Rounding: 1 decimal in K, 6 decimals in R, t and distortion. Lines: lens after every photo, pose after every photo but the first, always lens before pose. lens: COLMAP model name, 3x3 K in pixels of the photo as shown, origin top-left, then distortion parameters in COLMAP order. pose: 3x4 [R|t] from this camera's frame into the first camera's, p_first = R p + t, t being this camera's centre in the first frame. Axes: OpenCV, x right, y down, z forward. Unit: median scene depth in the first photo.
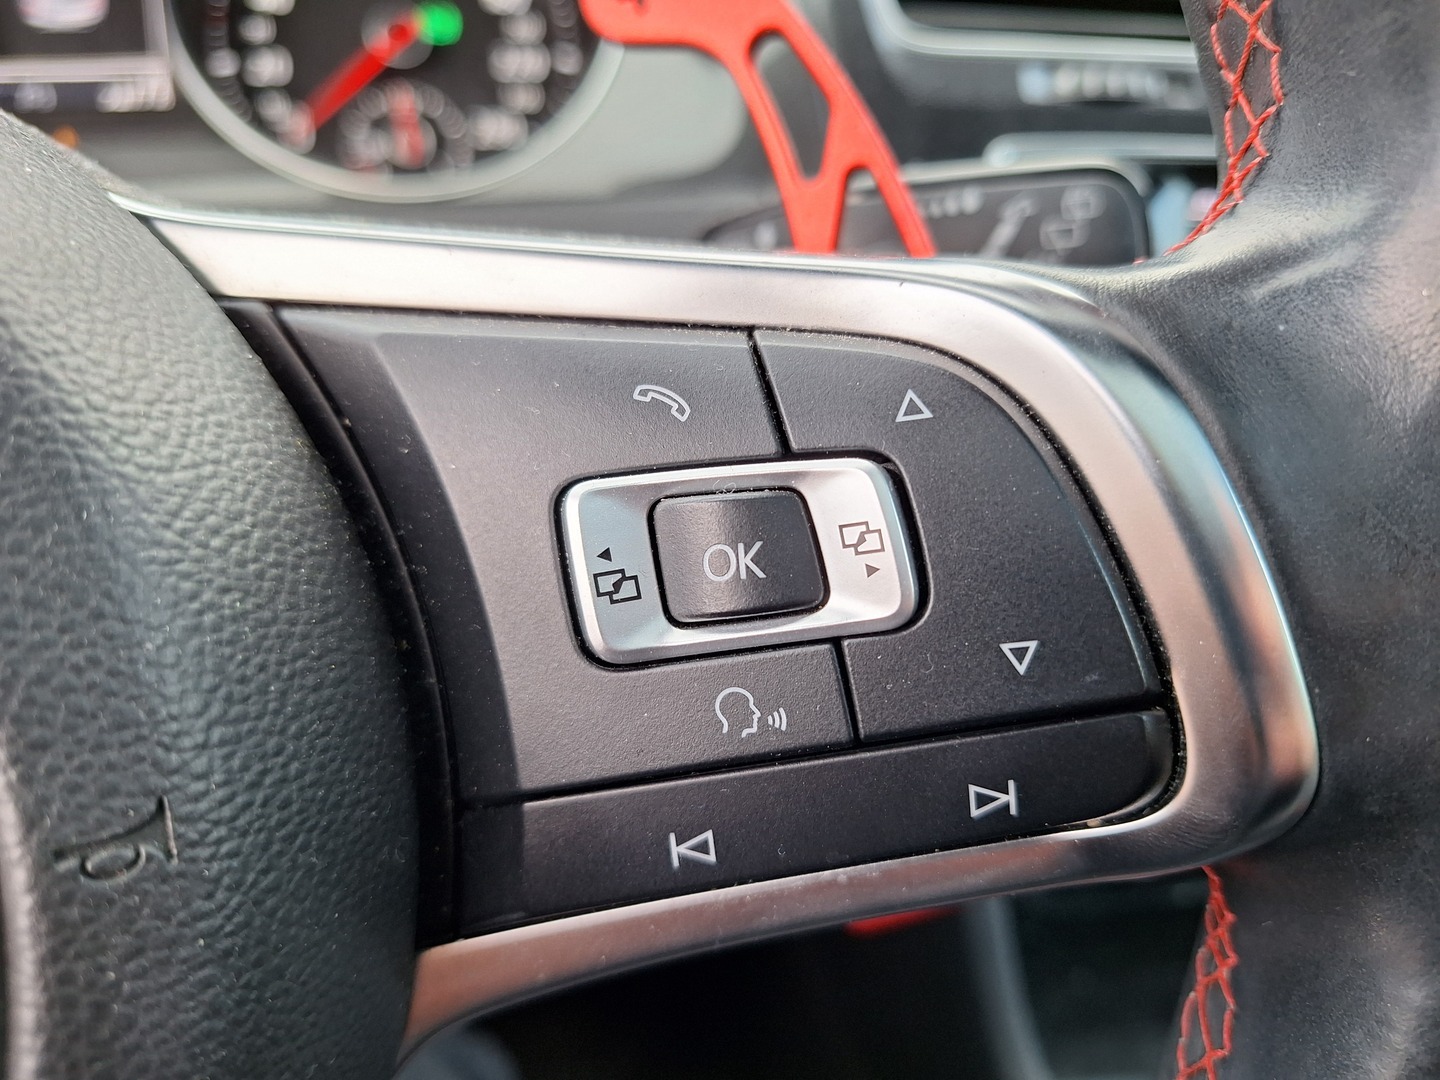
lens RADIAL K [[953.9, 0, 721.5], [0, 953.9, 539.0], [0, 0, 1]] dist [0.009245, 0.000313]
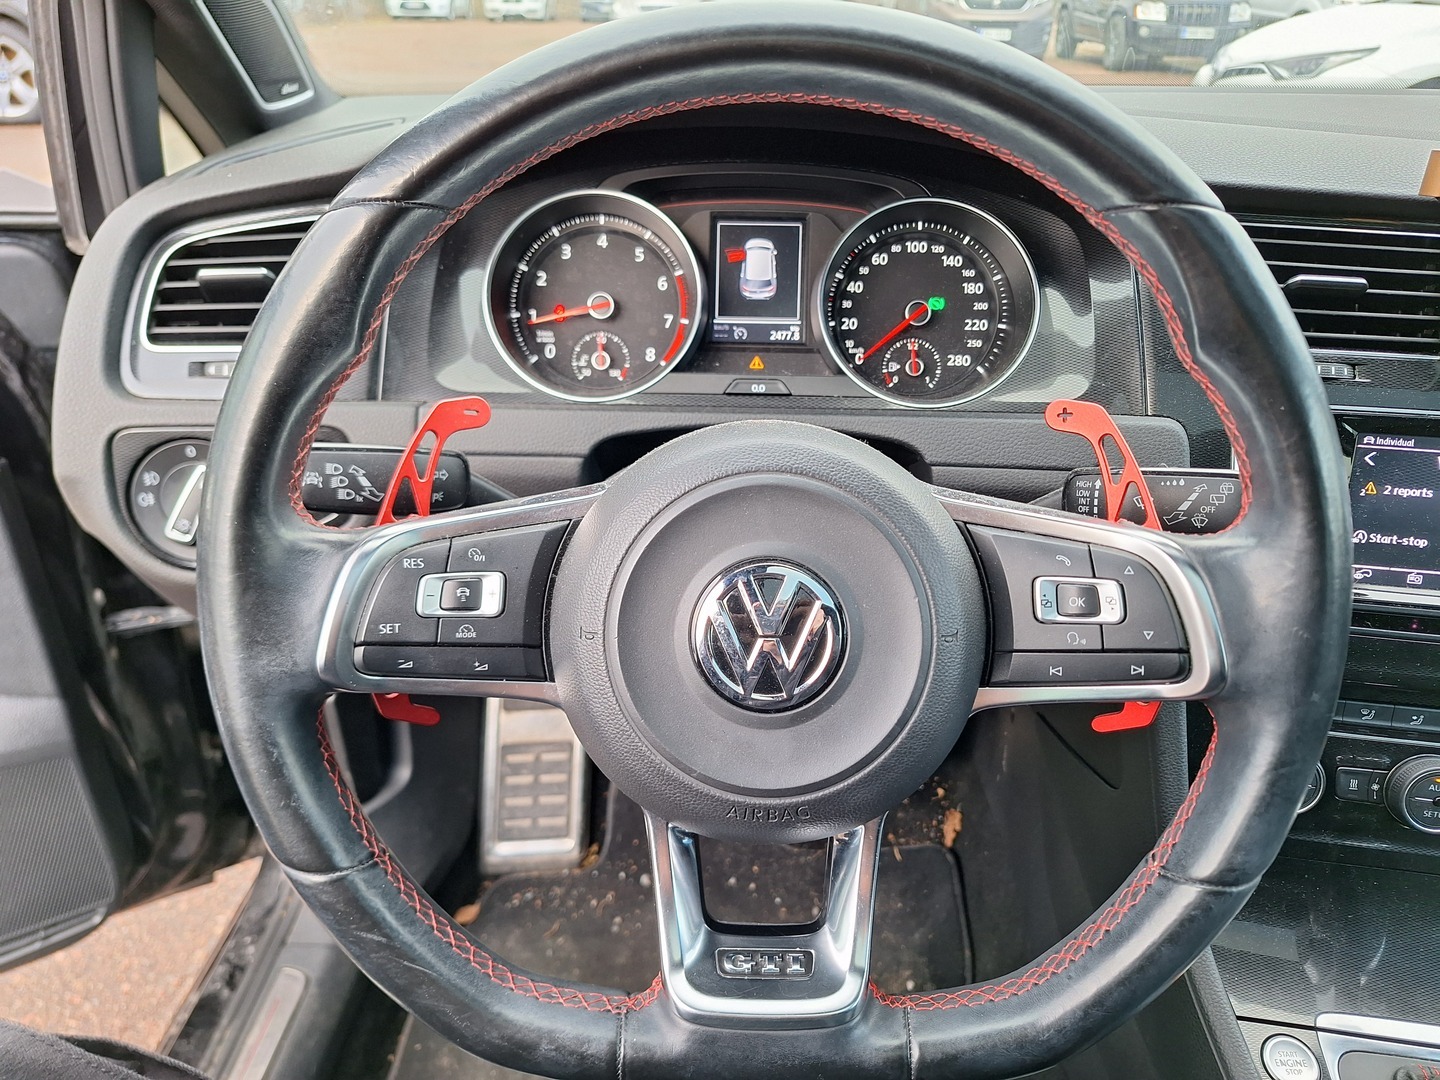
lens RADIAL K [[953.9, 0, 714.0], [0, 953.9, 542.8], [0, 0, 1]] dist [0.009245, 0.000313]
pose [[0.945339, 0.128853, -0.299552, -0.258855], [-0.130332, 0.991355, 0.015126, -0.084567], [0.298911, 0.024743, 0.953960, -3.307653]]
